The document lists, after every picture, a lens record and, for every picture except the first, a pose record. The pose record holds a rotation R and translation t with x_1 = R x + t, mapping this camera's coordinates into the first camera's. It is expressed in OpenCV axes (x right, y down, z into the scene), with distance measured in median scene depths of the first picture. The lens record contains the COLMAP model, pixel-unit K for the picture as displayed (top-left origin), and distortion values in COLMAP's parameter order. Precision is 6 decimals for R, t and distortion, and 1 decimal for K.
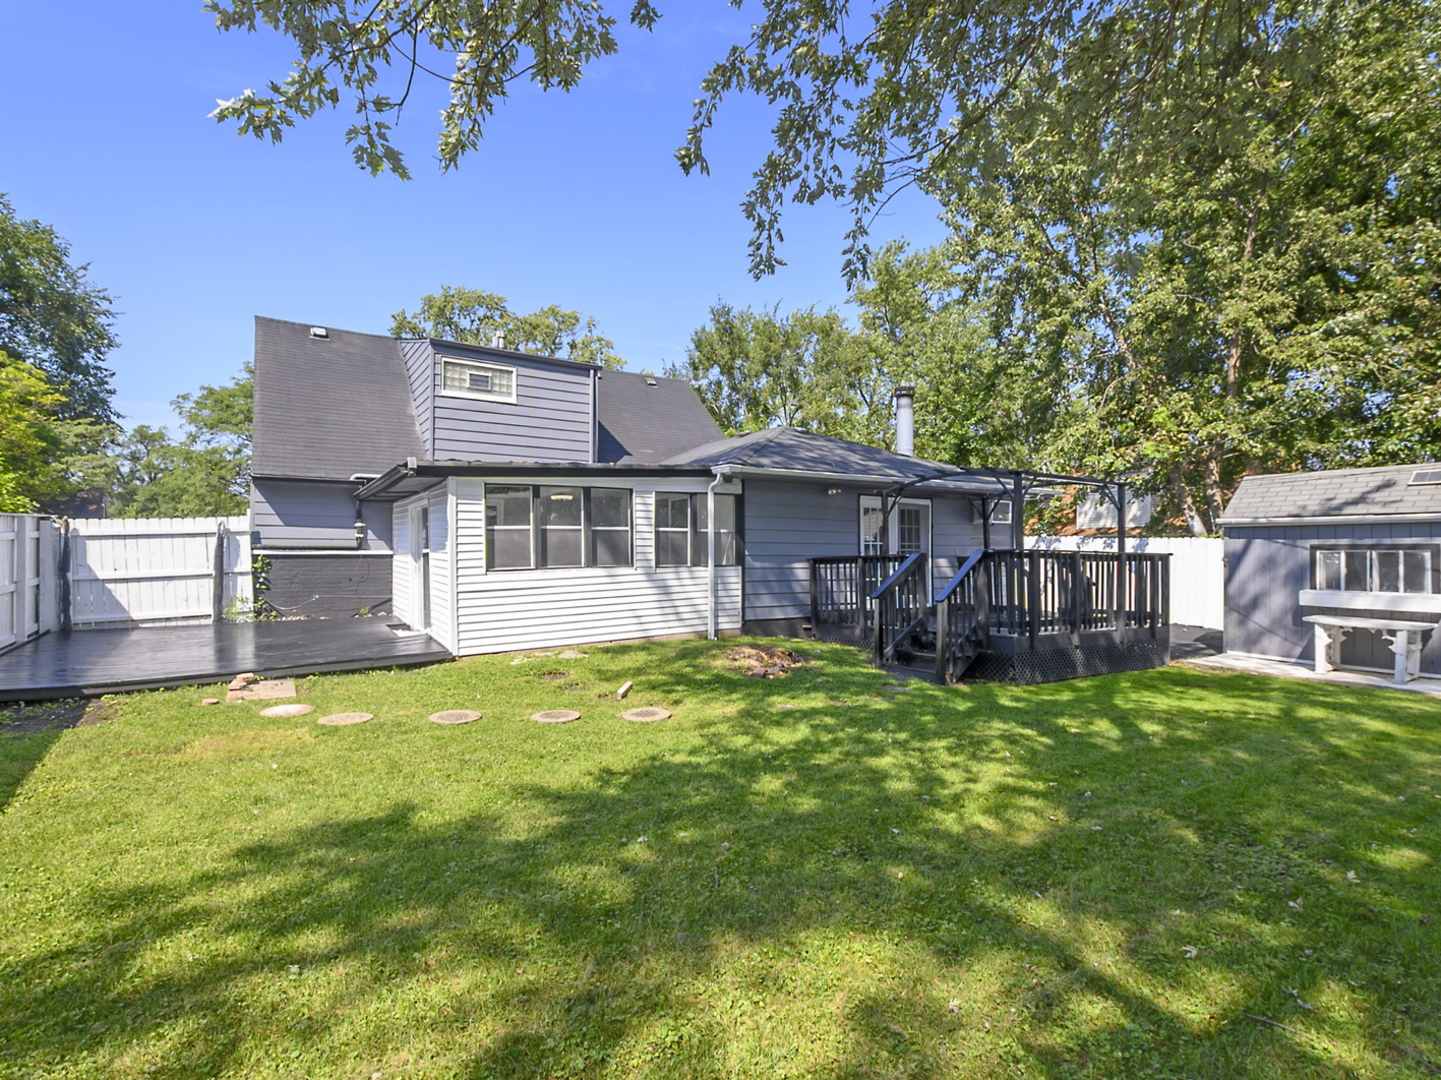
lens RADIAL K [[739.1, 0, 724.8], [0, 739.1, 535.7], [0, 0, 1]] dist [0.001777, -0.000311]
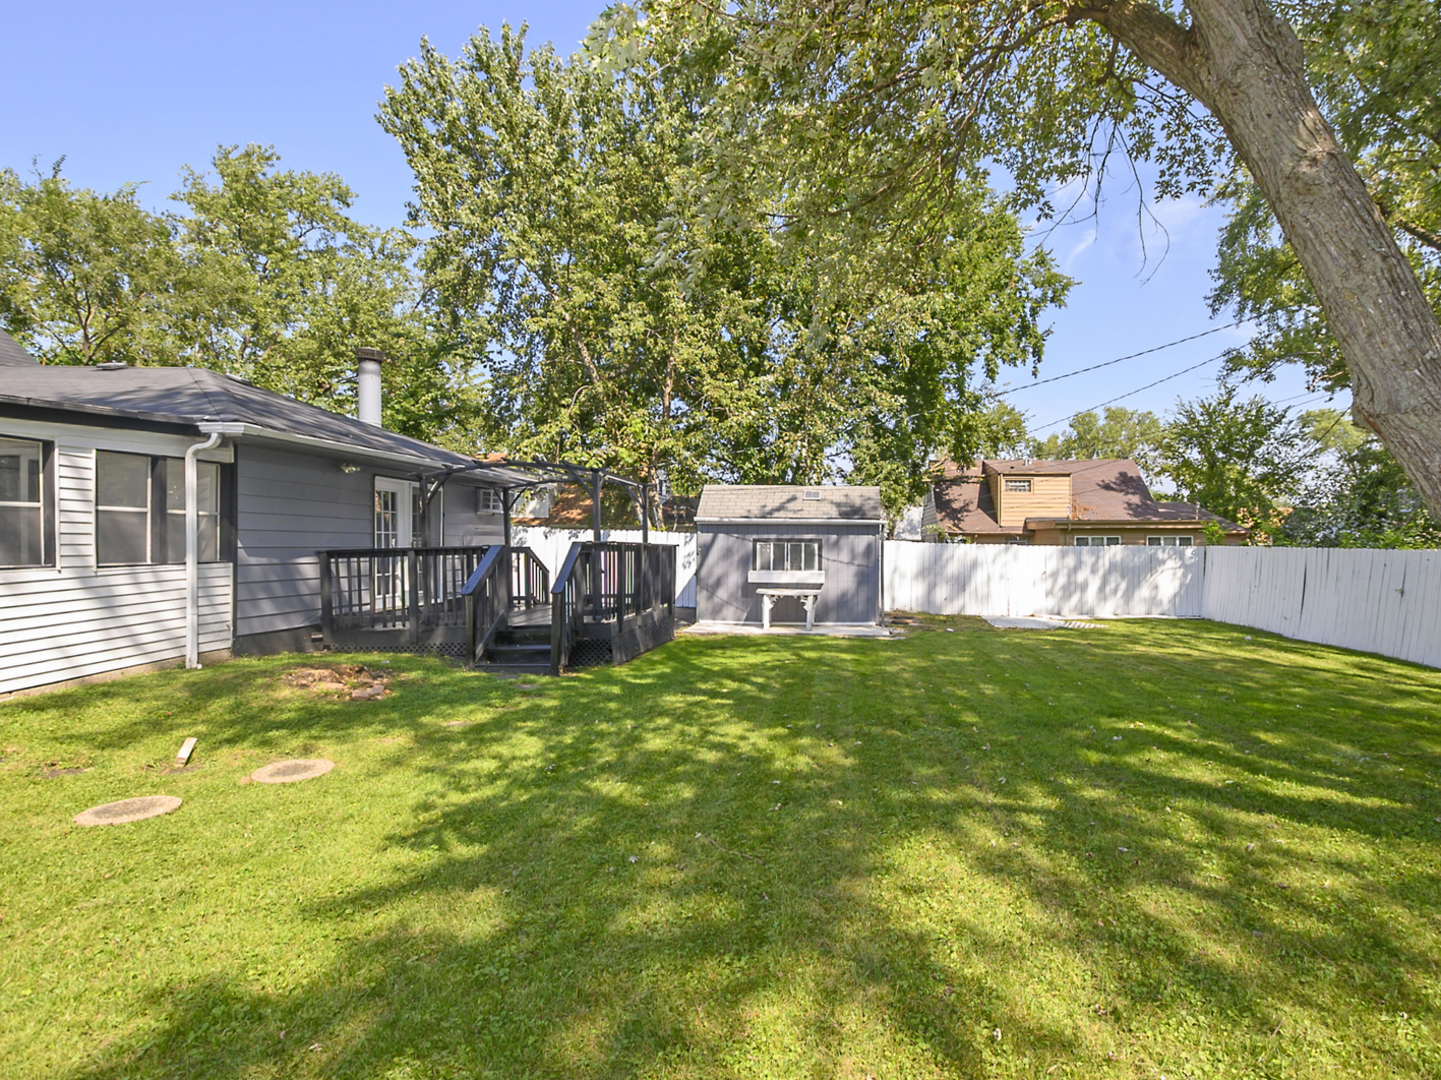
lens RADIAL K [[724.8, 0, 850.4], [0, 724.8, 540.7], [0, 0, 1]] dist [-0.001715, -0.006757]
pose [[0.541638, 0.004066, 0.840602, -0.262231], [-0.021440, 0.999730, 0.008979, 0.000027], [-0.840339, -0.022886, 0.541579, 0.110591]]
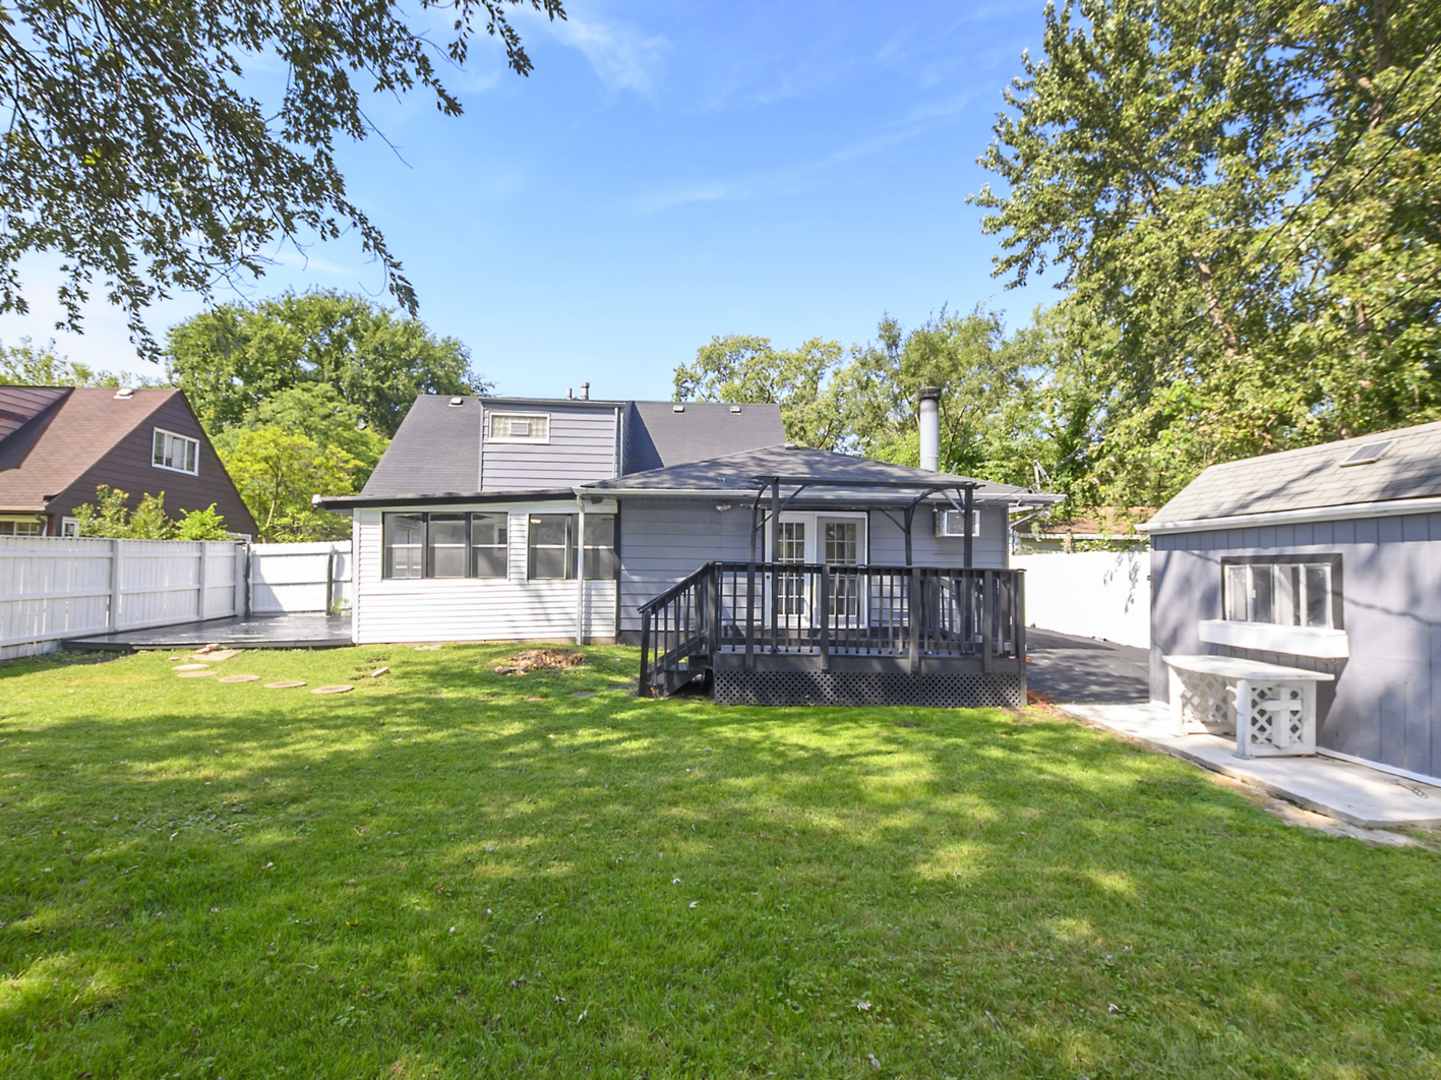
lens RADIAL K [[739.1, 0, 724.8], [0, 739.1, 535.7], [0, 0, 1]] dist [0.001777, -0.000311]
pose [[0.872199, -0.018786, -0.488791, 0.739802], [0.002772, 0.999436, -0.033465, 0.014260], [0.489144, 0.027834, 0.871759, 0.139139]]
